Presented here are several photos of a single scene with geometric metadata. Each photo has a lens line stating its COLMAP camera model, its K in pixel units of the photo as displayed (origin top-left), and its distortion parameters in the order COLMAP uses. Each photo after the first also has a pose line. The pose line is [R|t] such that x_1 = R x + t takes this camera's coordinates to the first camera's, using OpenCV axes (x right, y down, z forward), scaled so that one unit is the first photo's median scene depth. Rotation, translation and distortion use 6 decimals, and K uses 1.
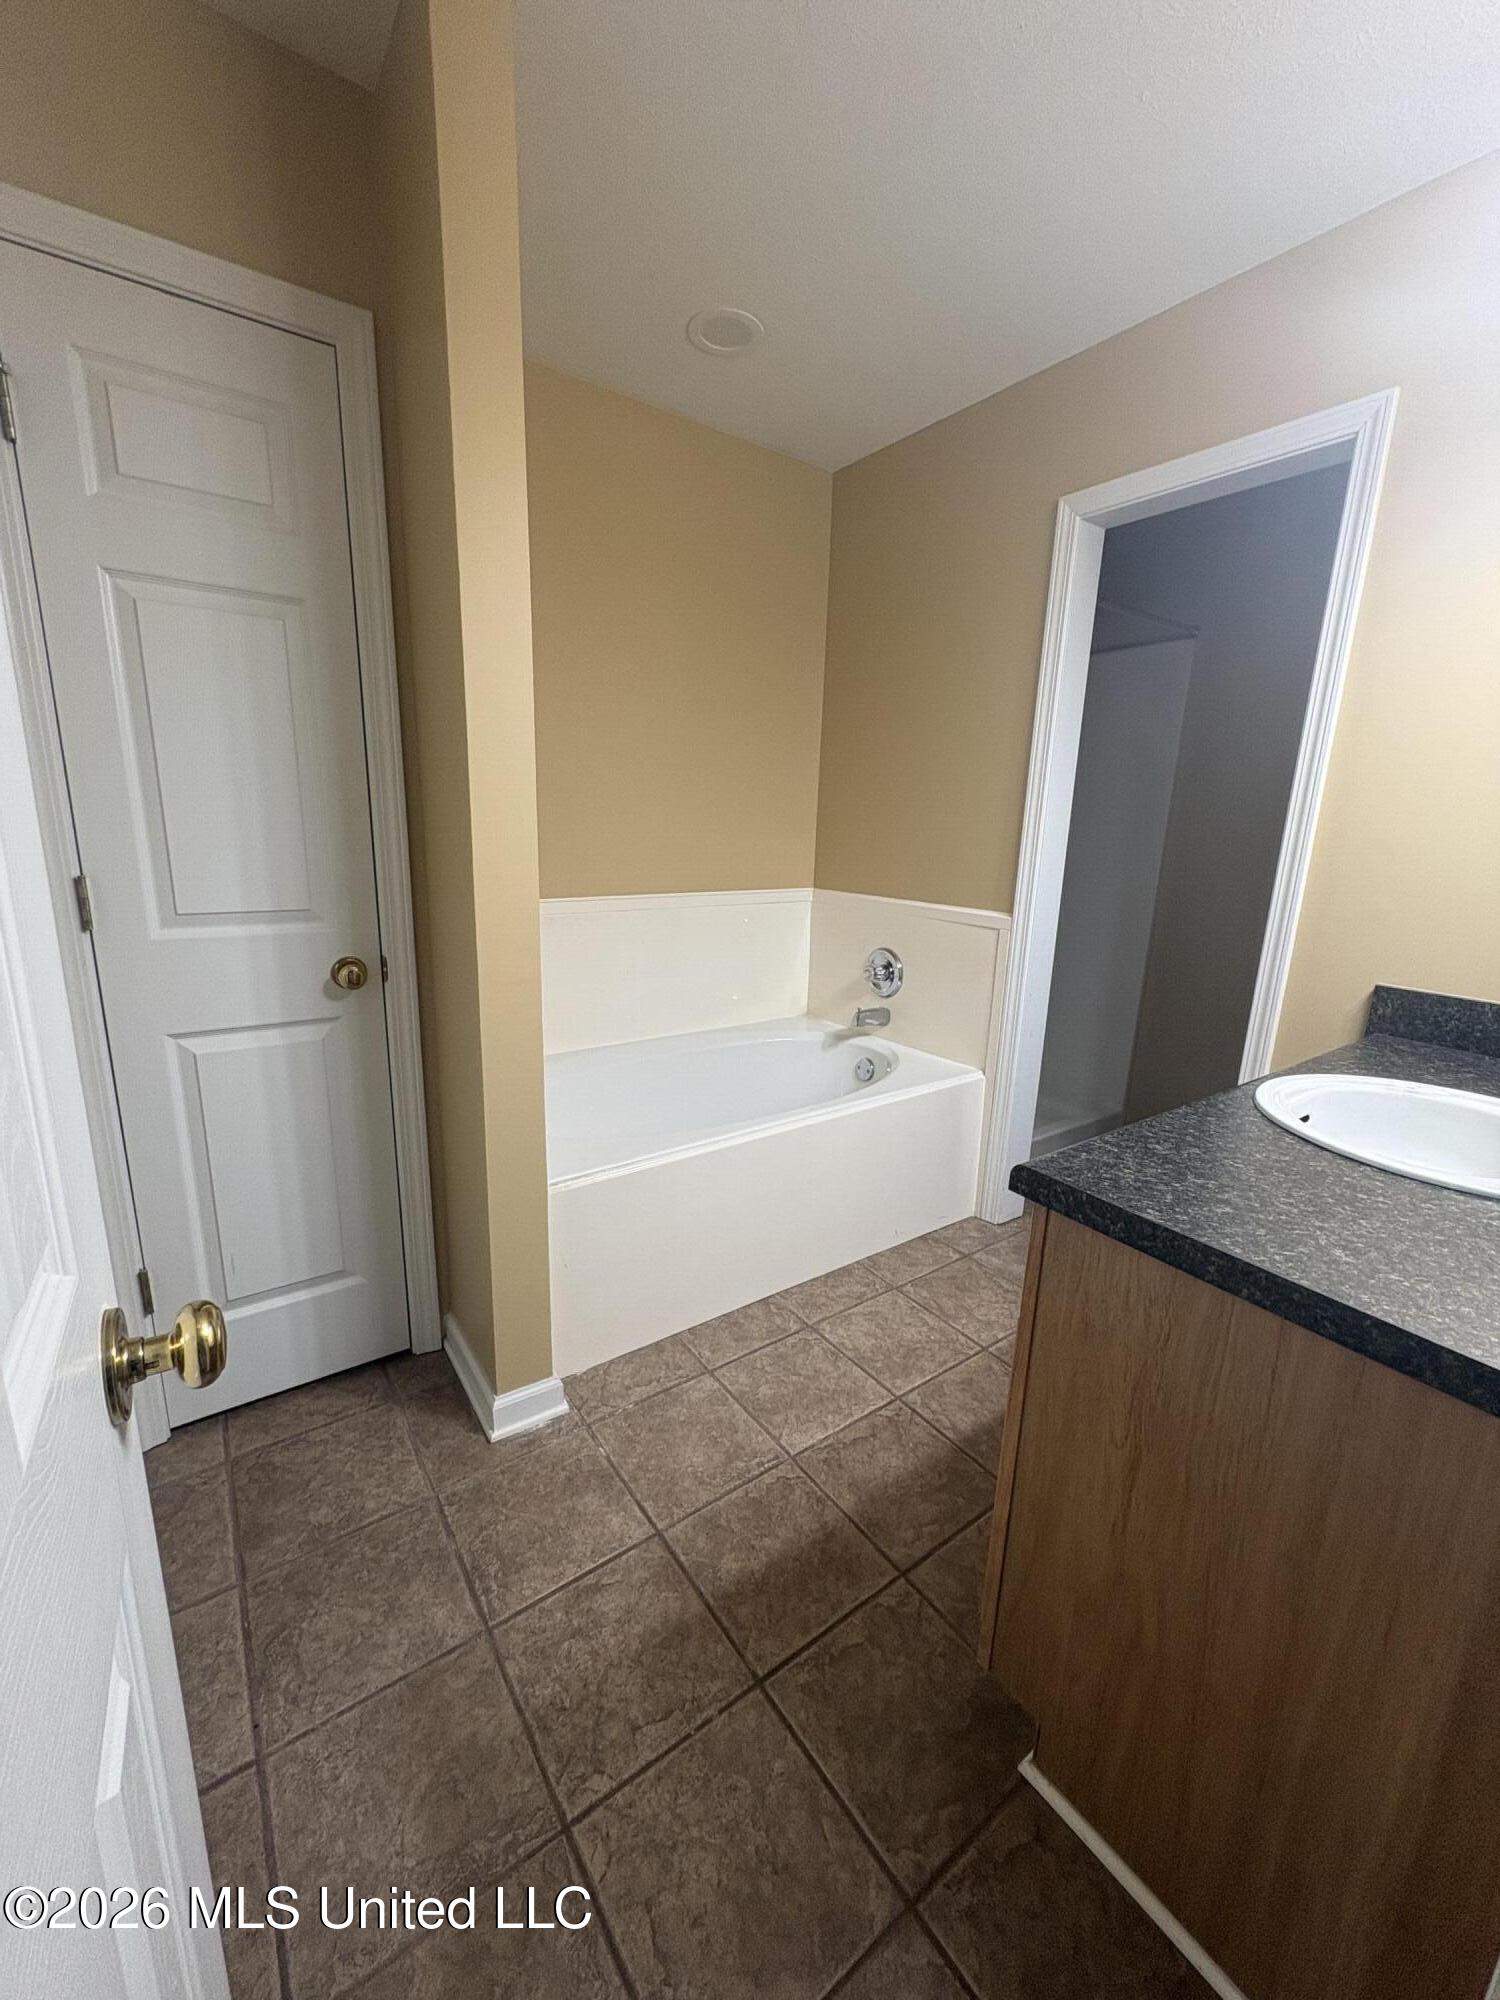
lens RADIAL K [[798.9, 0, 749.2], [0, 798.9, 996.1], [0, 0, 1]] dist [-0.001447, 0.000392]
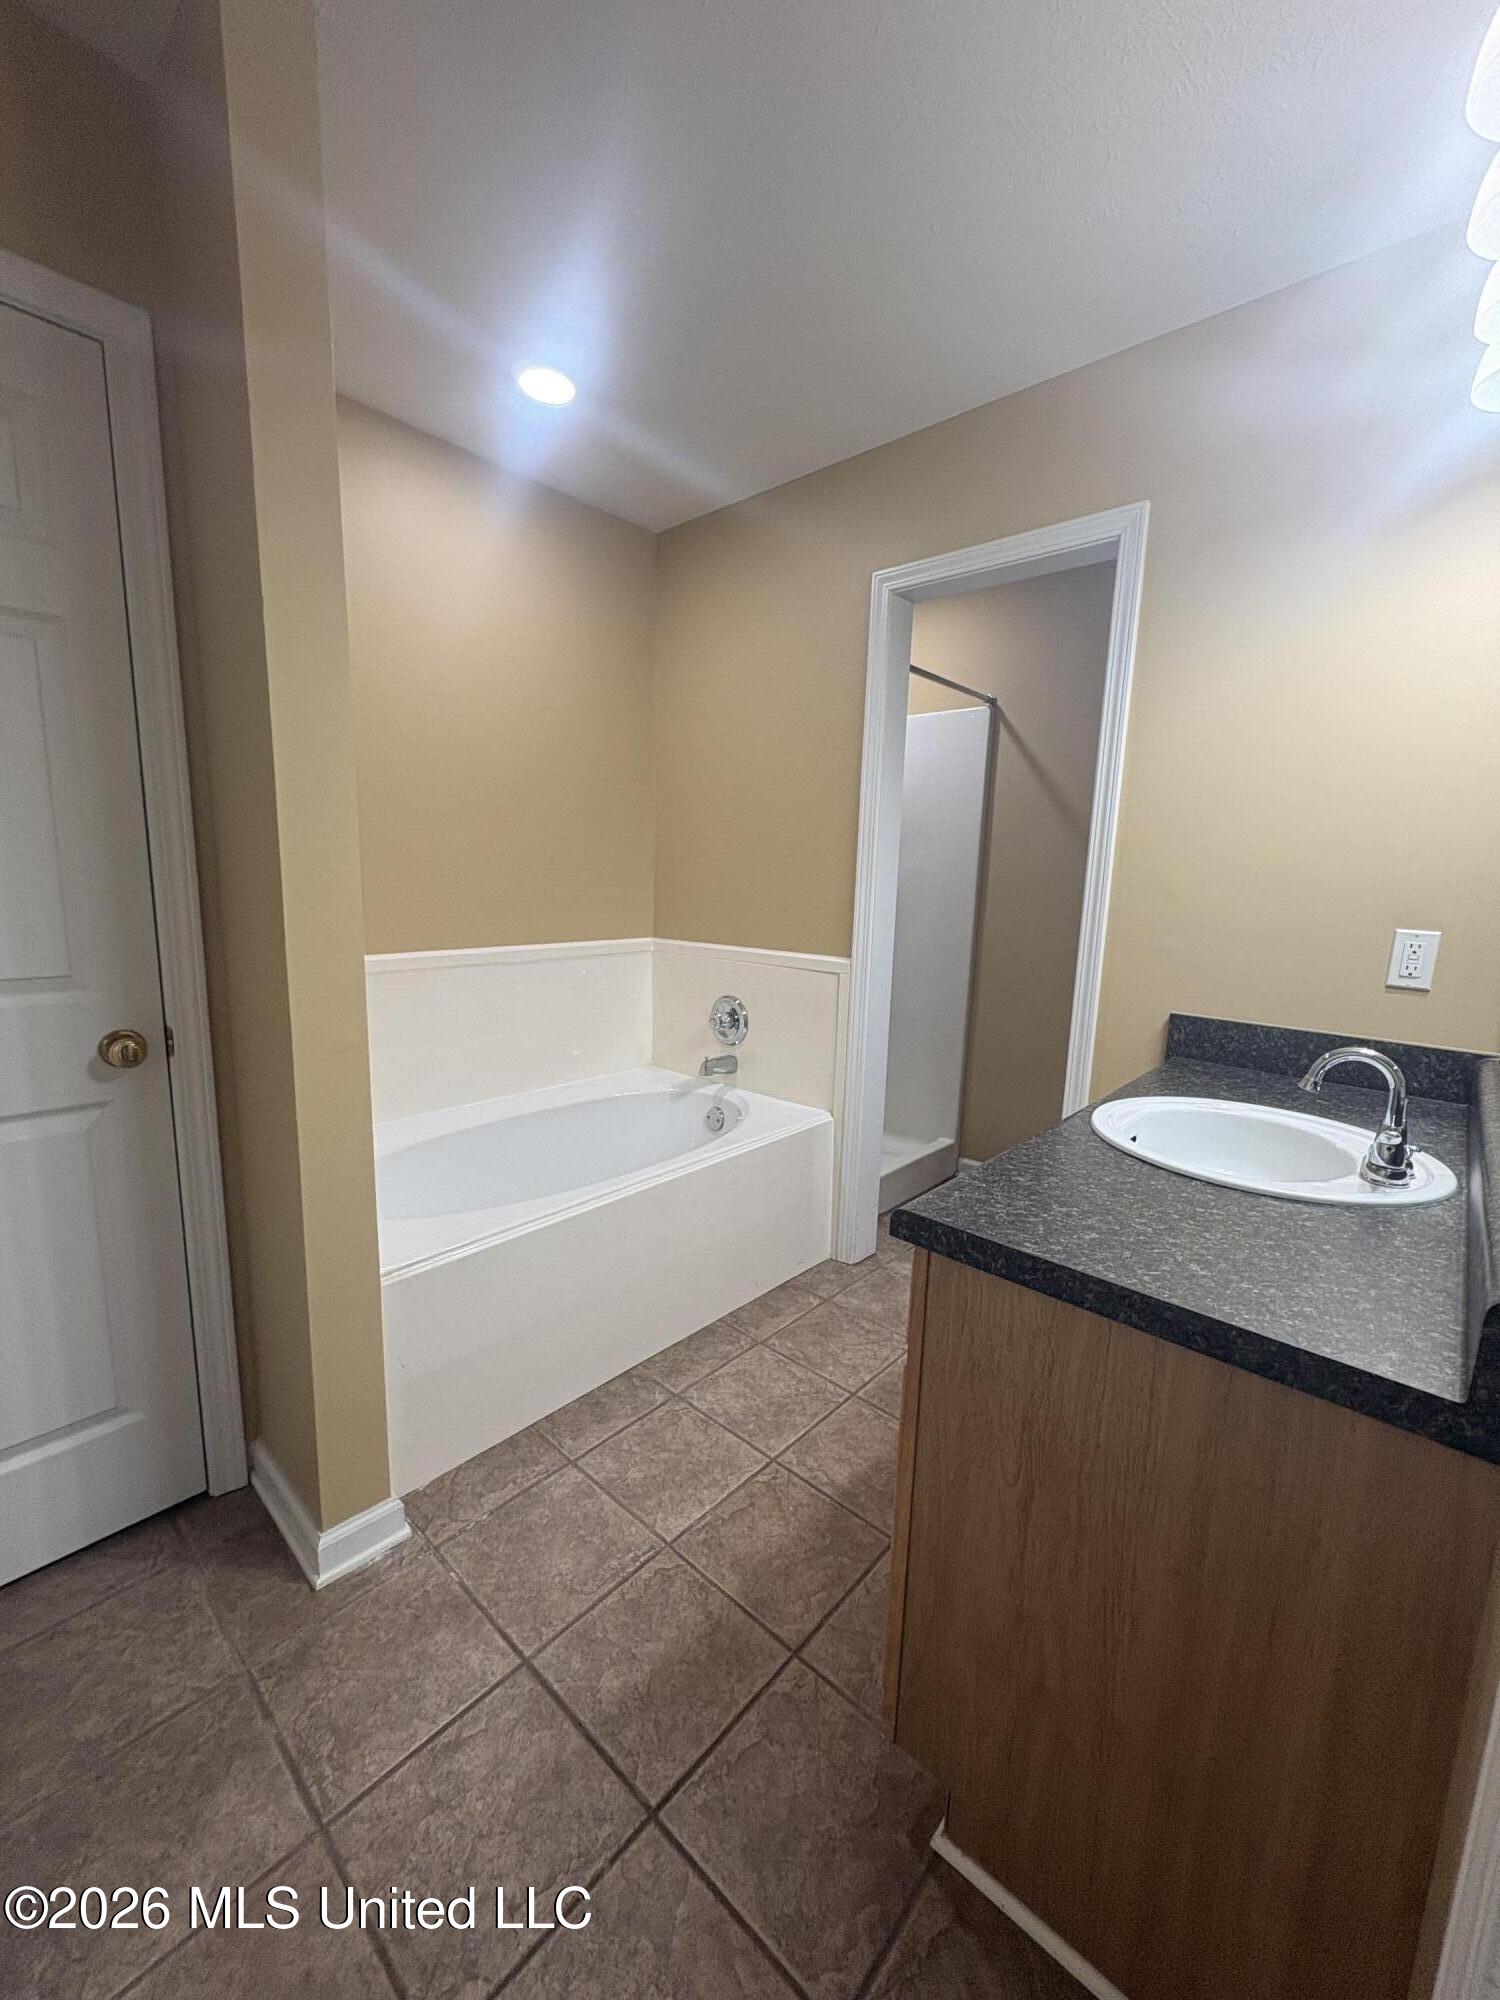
lens RADIAL K [[798.9, 0, 750.3], [0, 798.9, 996.7], [0, 0, 1]] dist [-0.001447, 0.000392]
pose [[0.976930, -0.036908, 0.210349, -0.029272], [0.049481, 0.997269, -0.054824, -0.005478], [-0.207751, 0.063968, 0.976088, 0.032213]]
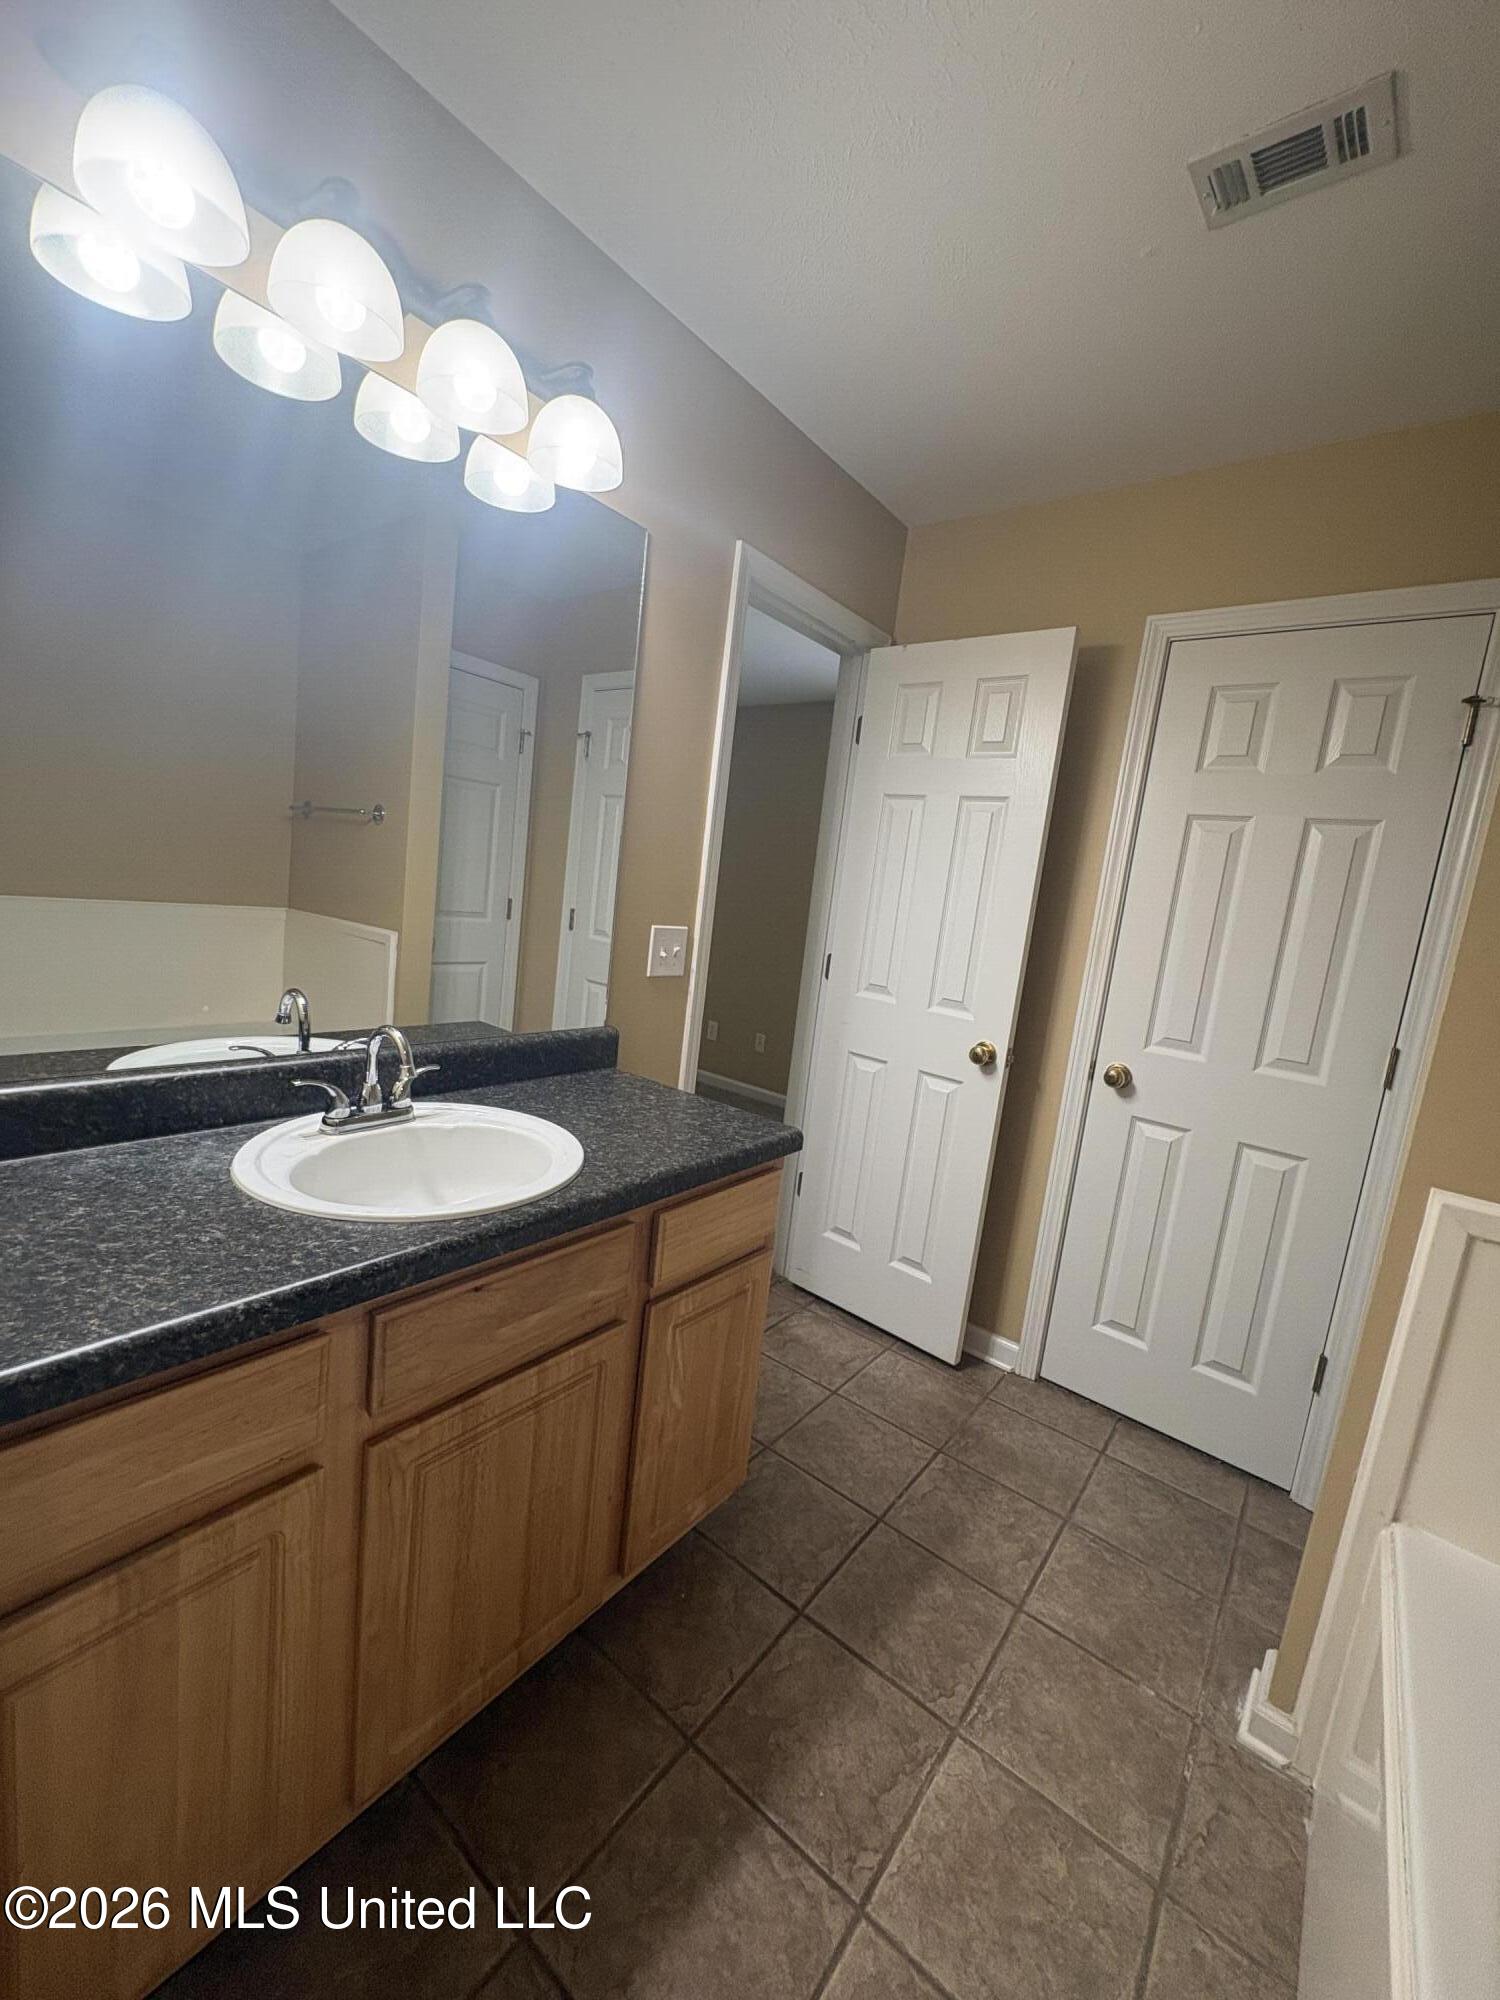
lens RADIAL K [[798.9, 0, 746.4], [0, 798.9, 1002.6], [0, 0, 1]] dist [-0.001447, 0.000392]
pose [[-0.951113, -0.100721, -0.291957, 0.621382], [-0.201490, 0.918800, 0.339425, -0.361308], [0.234062, 0.381658, -0.894177, 1.540147]]
